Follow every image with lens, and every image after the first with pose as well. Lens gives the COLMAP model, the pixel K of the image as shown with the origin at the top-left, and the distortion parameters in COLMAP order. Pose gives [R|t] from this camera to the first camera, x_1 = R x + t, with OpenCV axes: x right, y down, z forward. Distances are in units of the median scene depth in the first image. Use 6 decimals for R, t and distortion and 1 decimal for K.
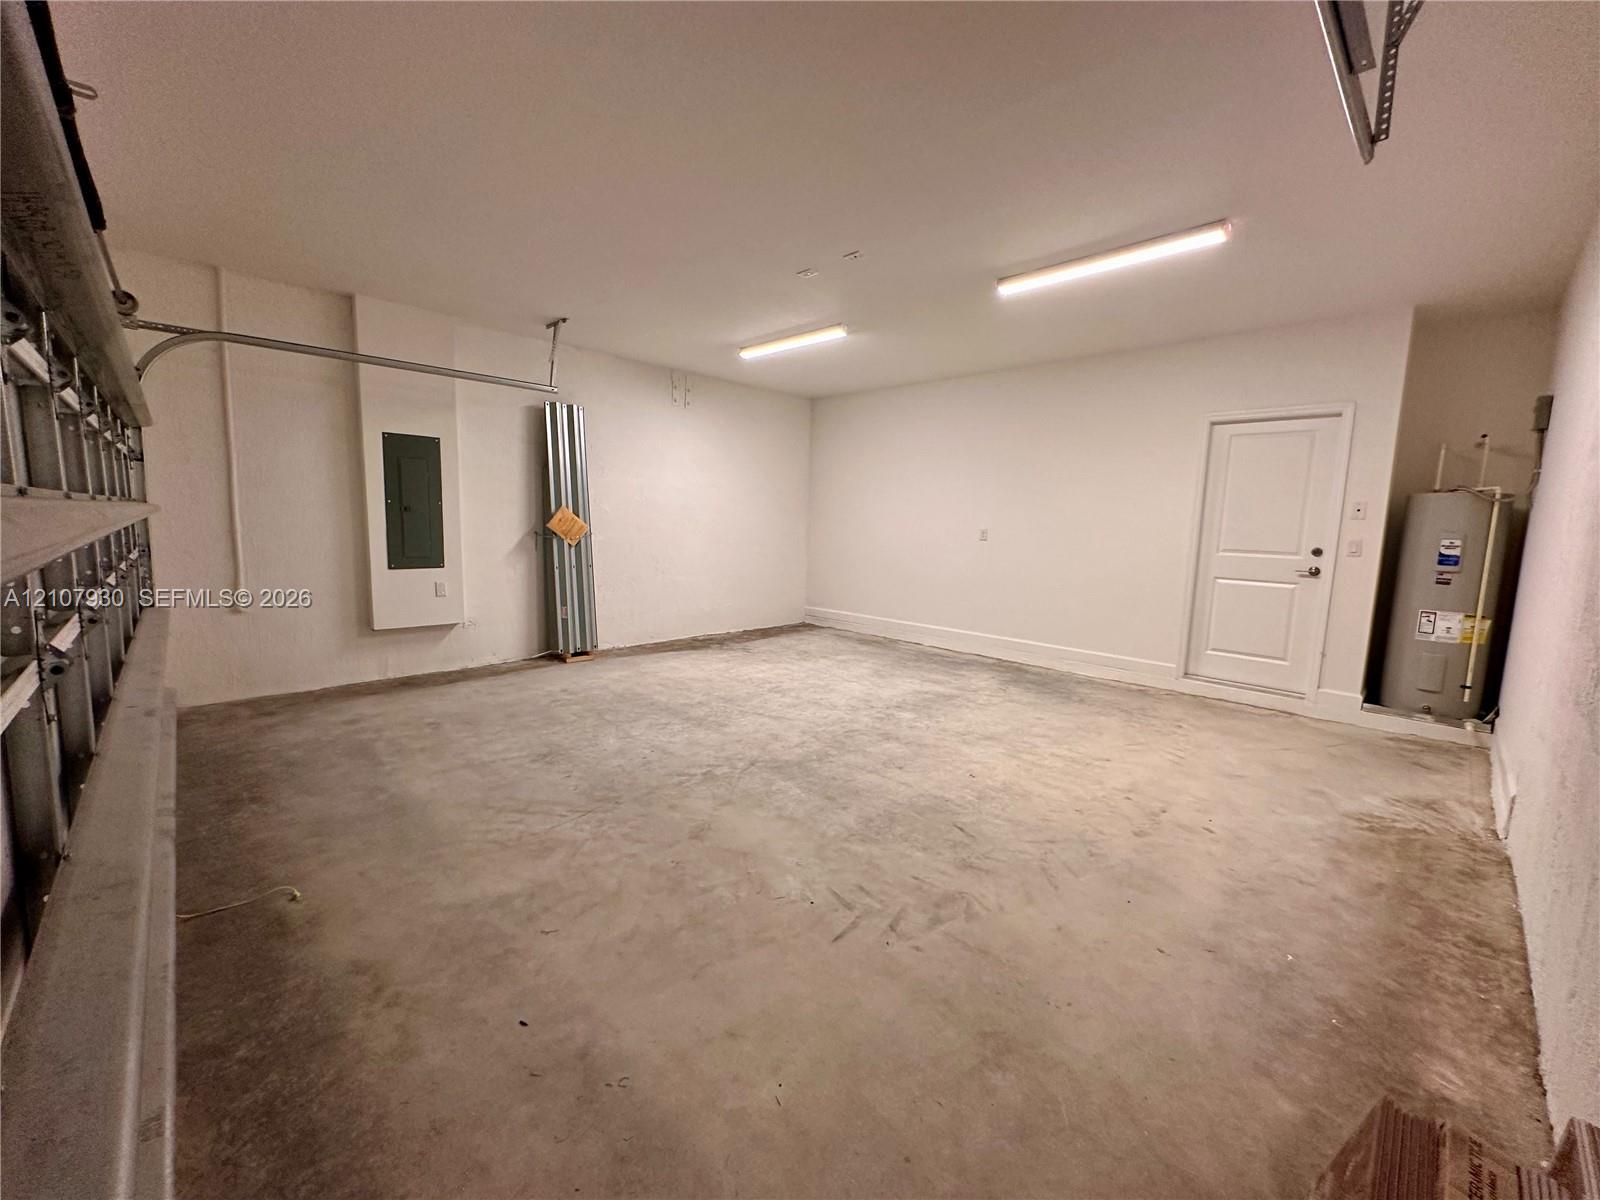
lens RADIAL K [[639.2, 0, 796.8], [0, 639.2, 601.1], [0, 0, 1]] dist [-0.000611, -0.000191]
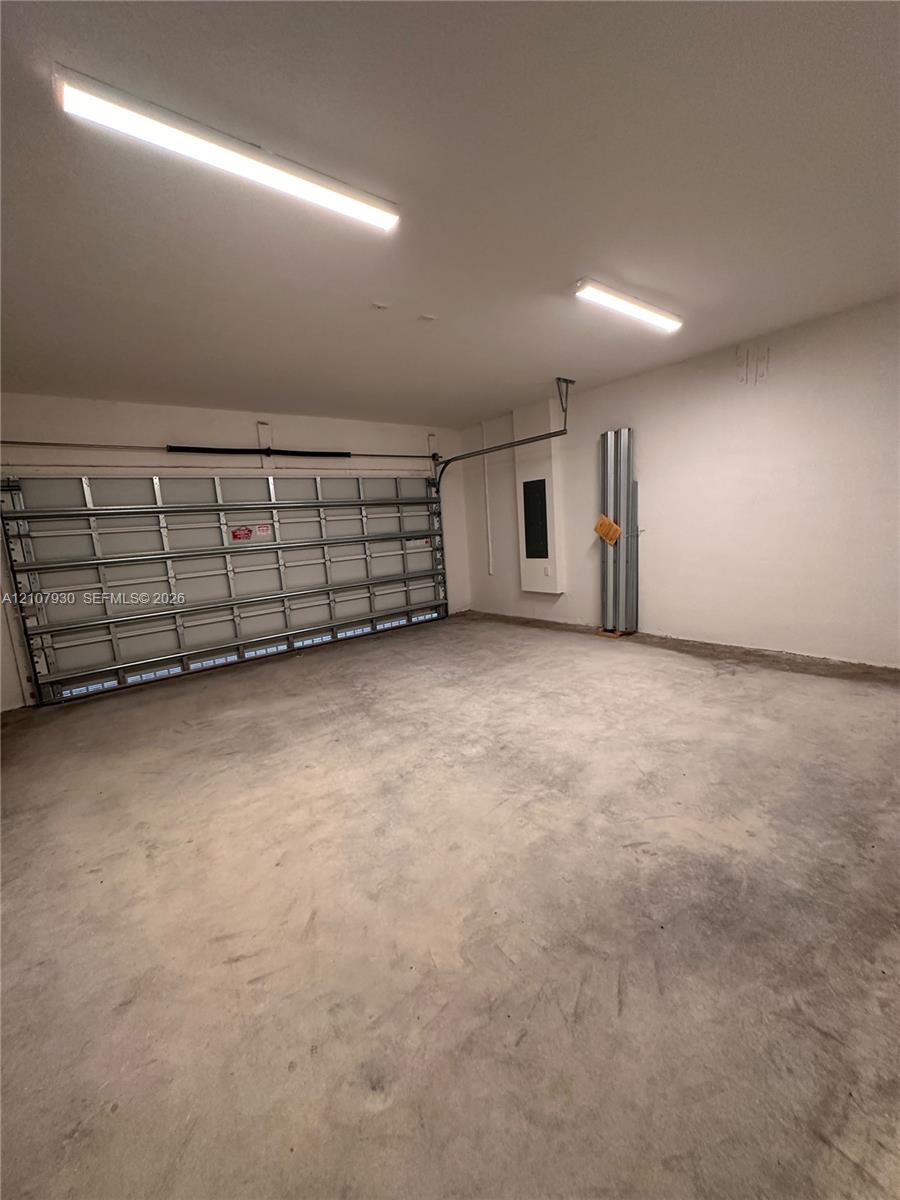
lens RADIAL K [[479.4, 0, 450.0], [0, 479.4, 600.0], [0, 0, 1]] dist [-0.000611, -0.000191]
pose [[-0.107682, 0.134787, -0.985006, 0.874695], [-0.055224, 0.988426, 0.141292, -0.133164], [0.992650, 0.069610, -0.098993, 1.103576]]
